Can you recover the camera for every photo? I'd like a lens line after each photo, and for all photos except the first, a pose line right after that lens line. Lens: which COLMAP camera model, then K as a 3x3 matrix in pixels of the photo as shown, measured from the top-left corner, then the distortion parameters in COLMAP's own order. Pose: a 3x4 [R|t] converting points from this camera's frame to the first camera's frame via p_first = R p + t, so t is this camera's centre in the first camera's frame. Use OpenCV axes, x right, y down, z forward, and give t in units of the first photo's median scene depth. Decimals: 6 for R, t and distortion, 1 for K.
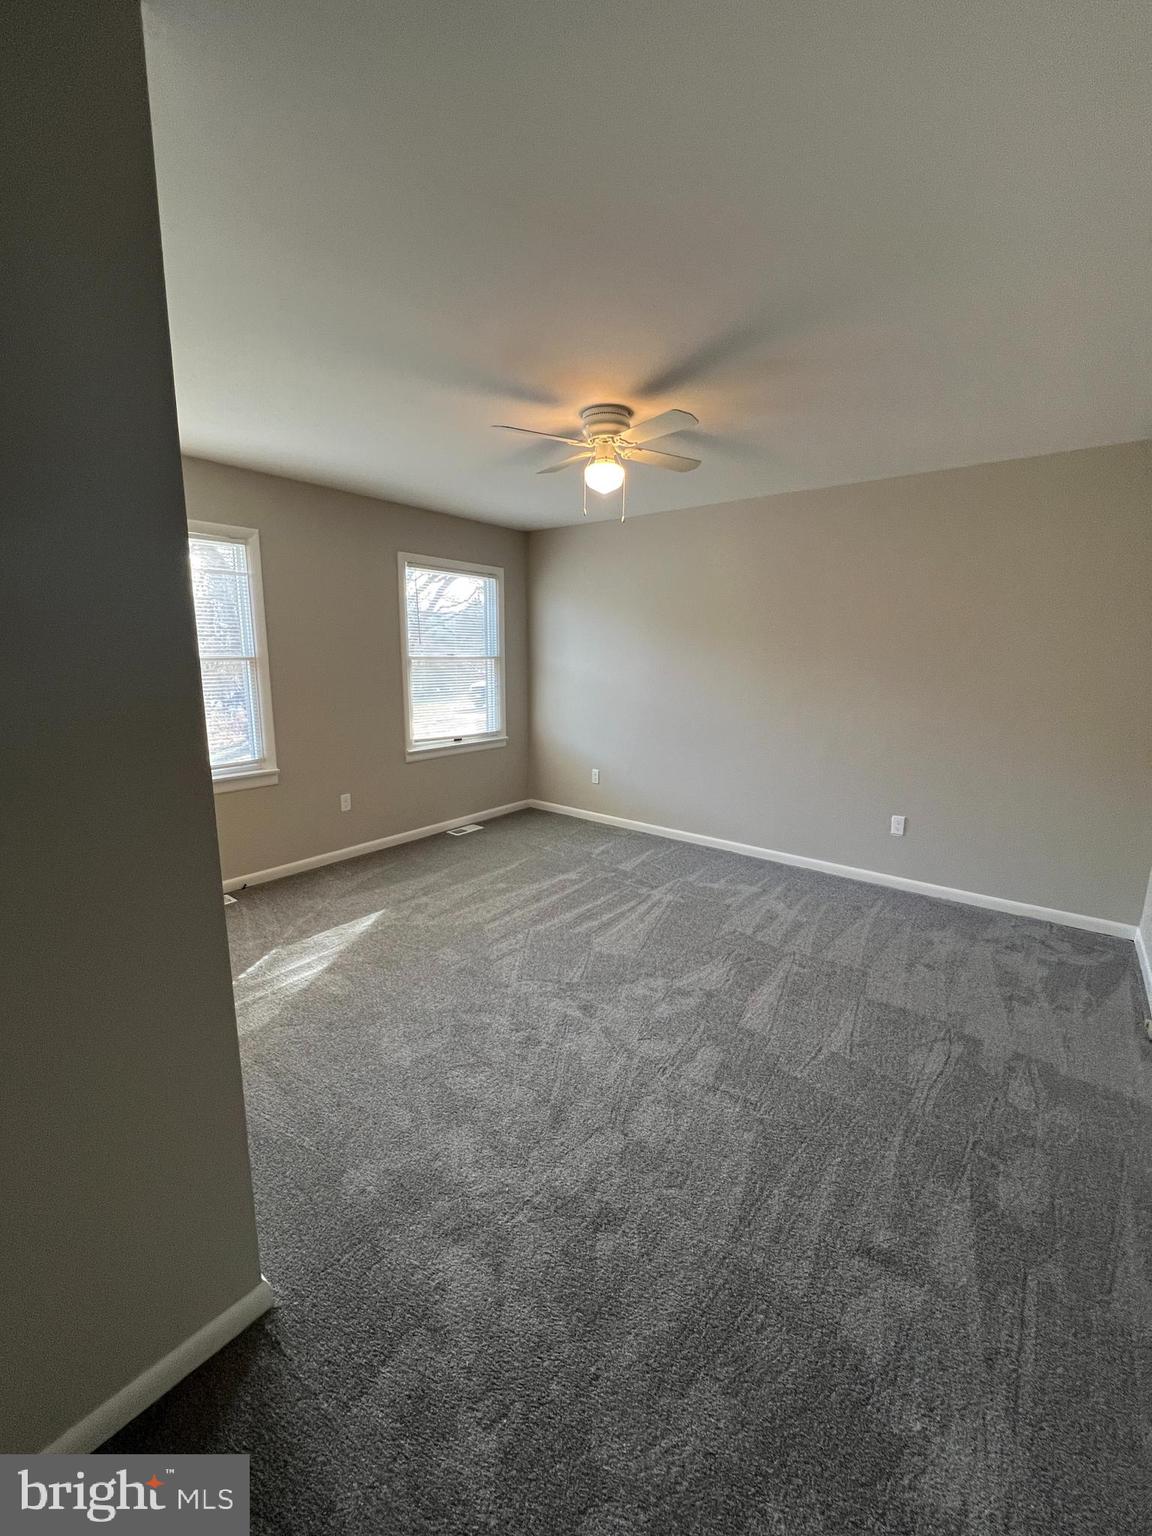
lens RADIAL K [[600.1, 0, 576.0], [0, 600.1, 768.0], [0, 0, 1]] dist [-0.000210, -0.000037]
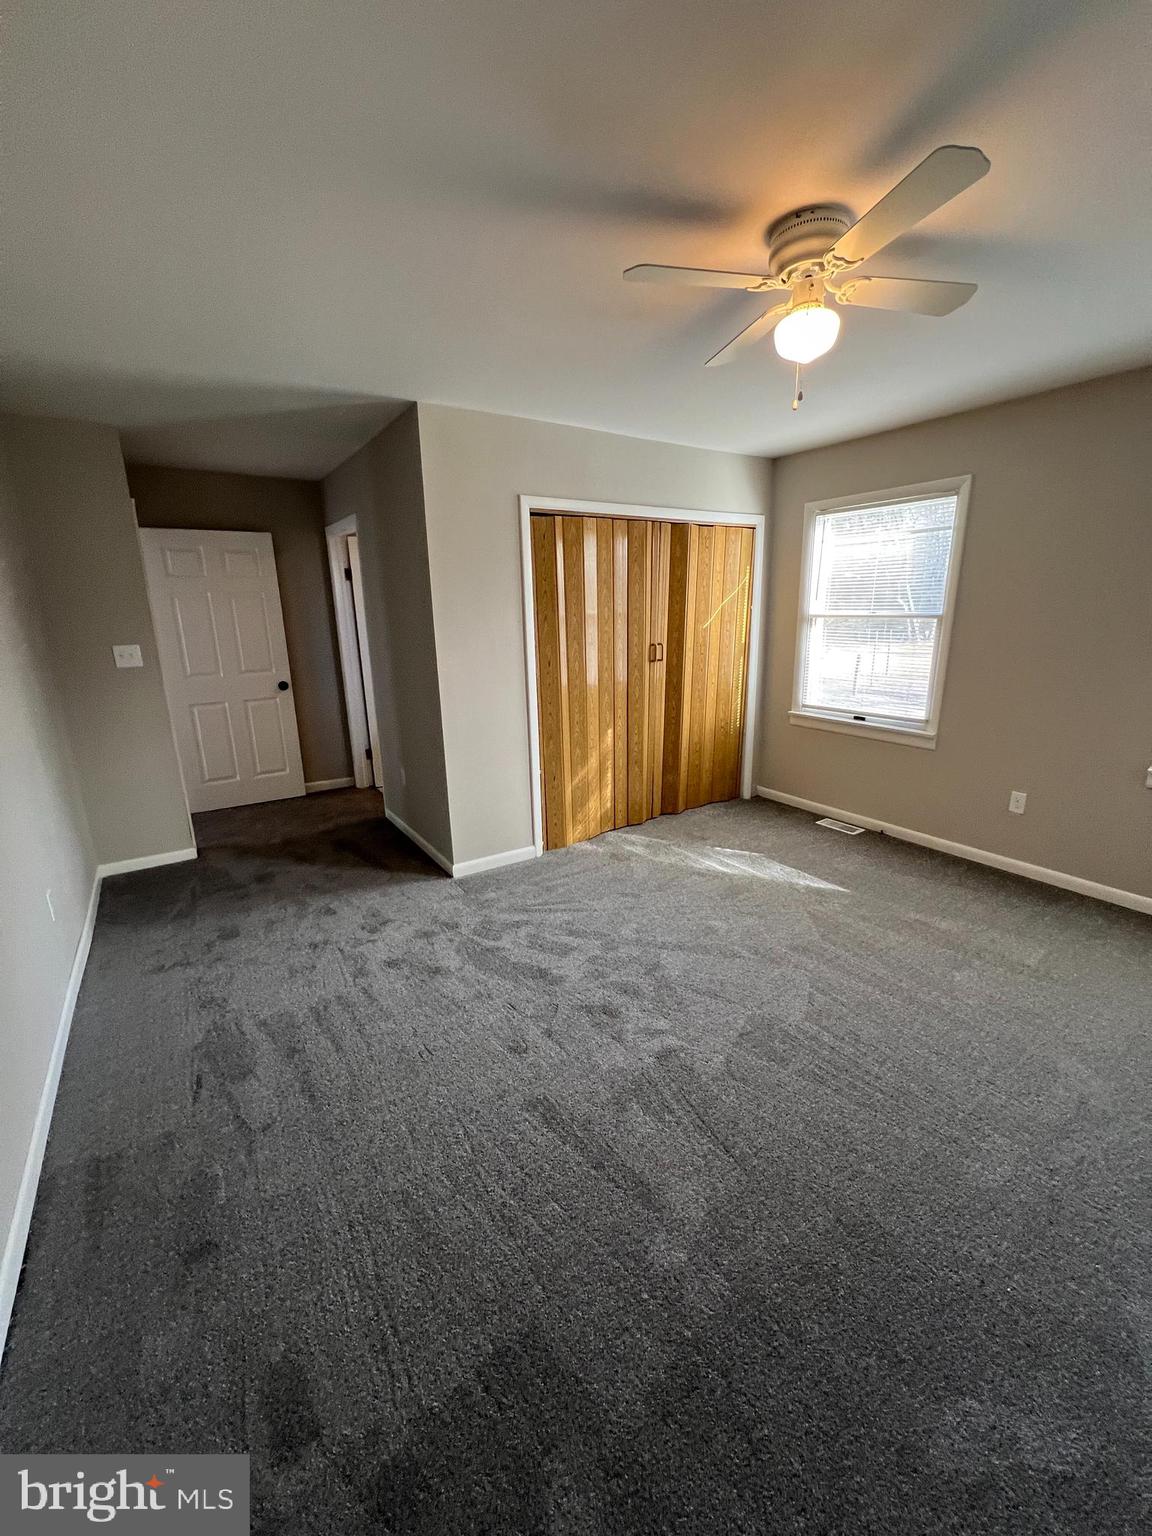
lens RADIAL K [[615.5, 0, 576.5], [0, 615.5, 763.2], [0, 0, 1]] dist [0.000708, -0.000102]
pose [[-0.290314, 0.229695, -0.928955, 0.605270], [-0.175203, 0.941597, 0.287575, -0.140832], [0.940756, 0.246243, -0.233116, 0.735329]]
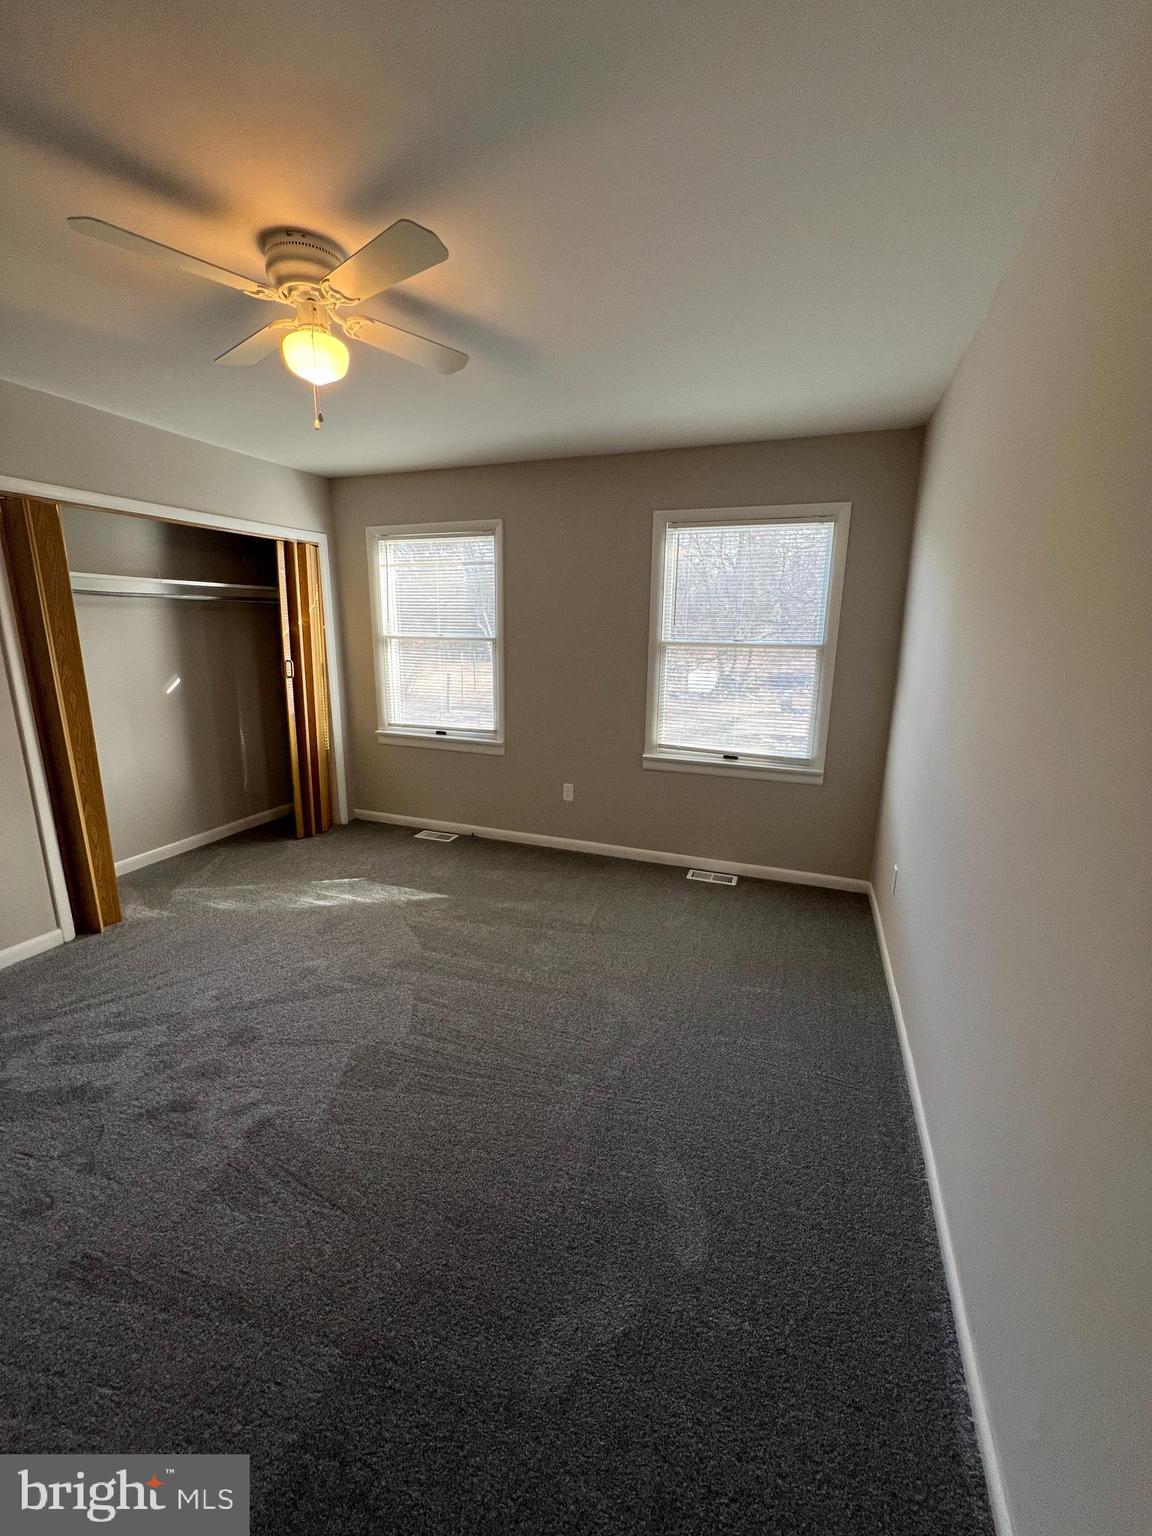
lens RADIAL K [[615.5, 0, 576.5], [0, 615.5, 763.2], [0, 0, 1]] dist [0.000708, -0.000102]
pose [[0.319178, 0.197868, -0.926808, 0.602713], [-0.194352, 0.970841, 0.140337, -0.148138], [0.927552, 0.135334, 0.348327, 0.773790]]
